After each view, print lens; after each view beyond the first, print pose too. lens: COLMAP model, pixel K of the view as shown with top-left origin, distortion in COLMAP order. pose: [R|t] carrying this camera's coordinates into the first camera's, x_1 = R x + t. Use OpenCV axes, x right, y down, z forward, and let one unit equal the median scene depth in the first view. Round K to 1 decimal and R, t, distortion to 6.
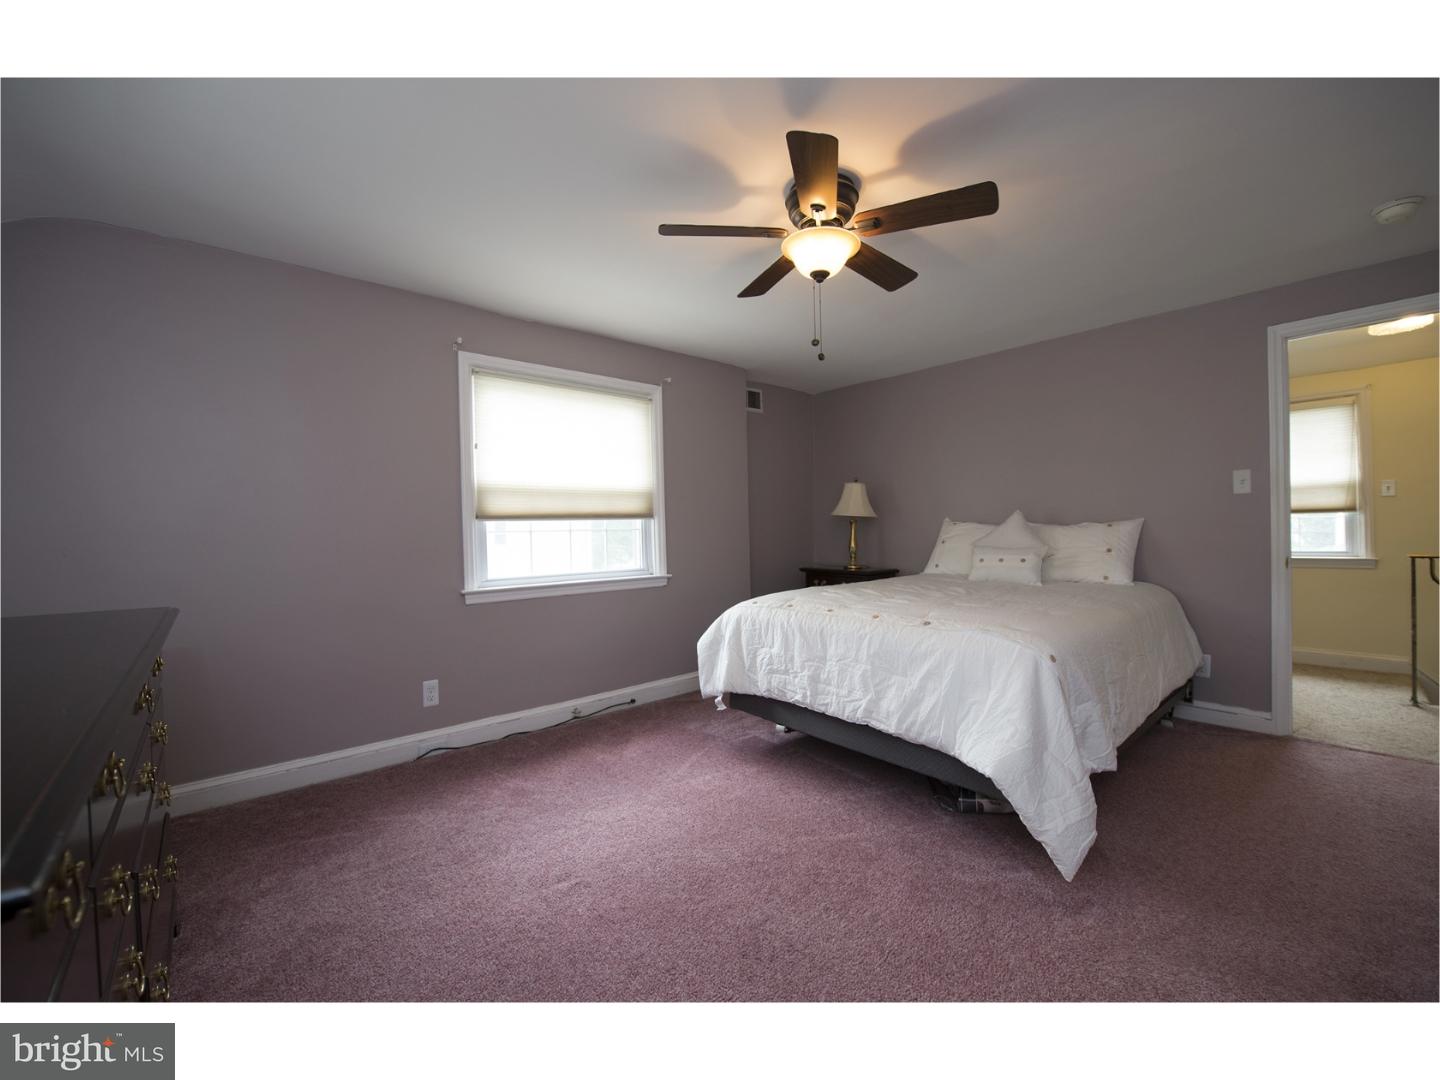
lens RADIAL K [[576.9, 0, 719.3], [0, 576.9, 541.4], [0, 0, 1]] dist [-0.000778, -0.000214]
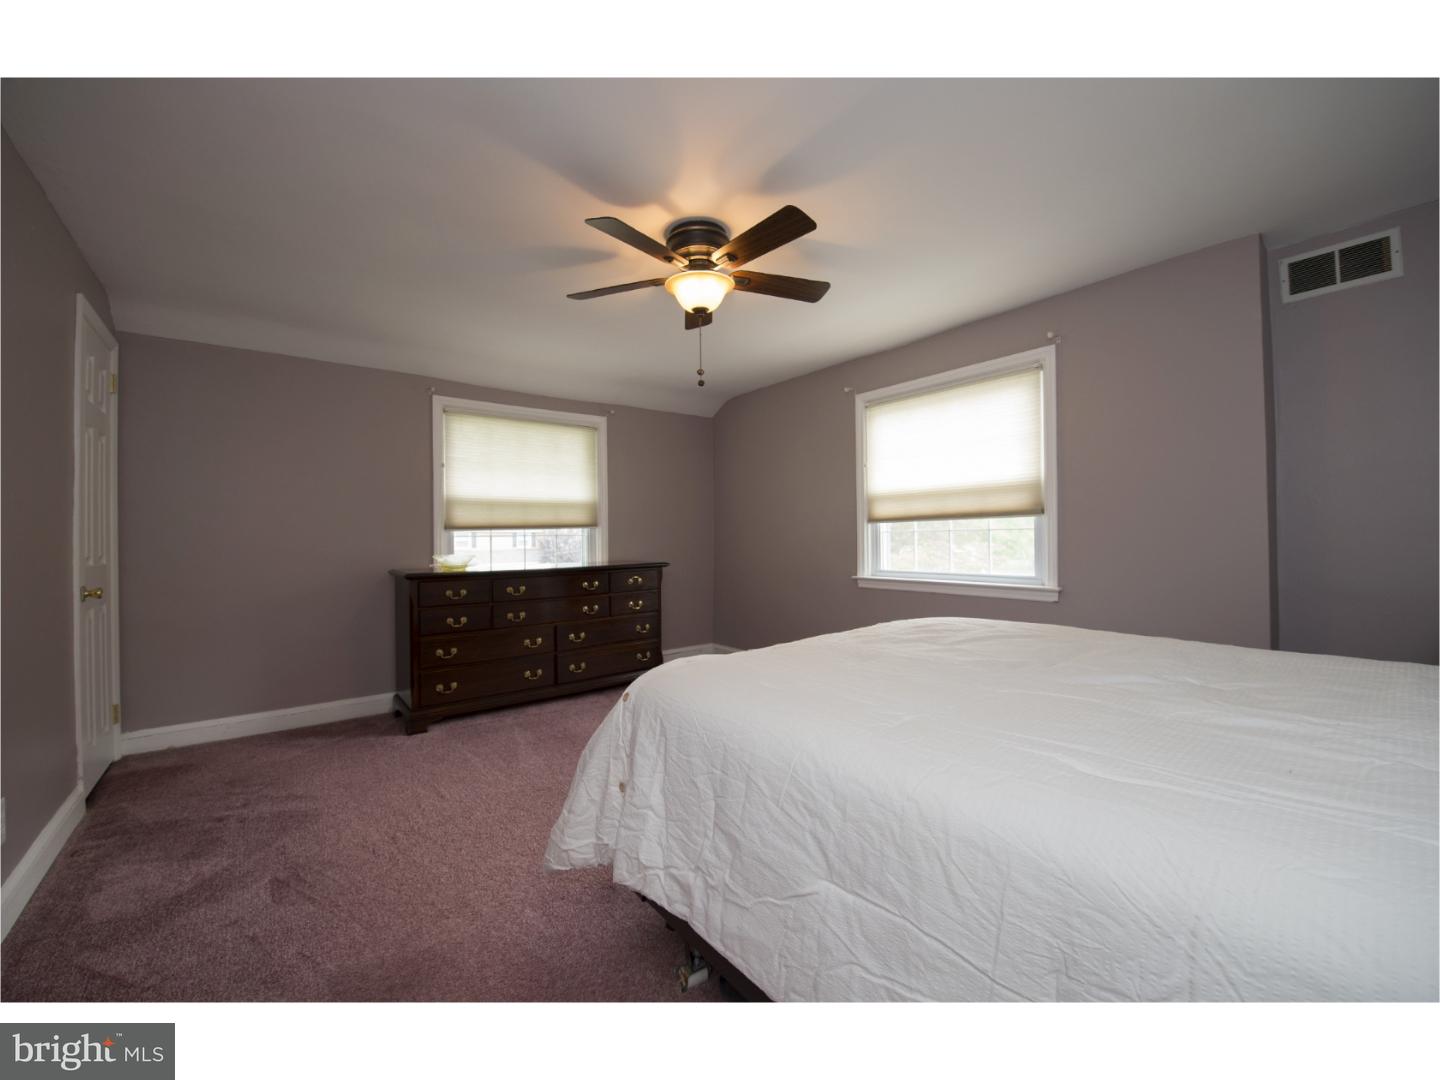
lens RADIAL K [[576.9, 0, 718.9], [0, 576.9, 539.1], [0, 0, 1]] dist [-0.000778, -0.000214]
pose [[-0.040705, 0.023351, -0.998898, 0.774885], [-0.004812, 0.999711, 0.023566, -0.025819], [0.999160, 0.005766, -0.040581, 0.644272]]
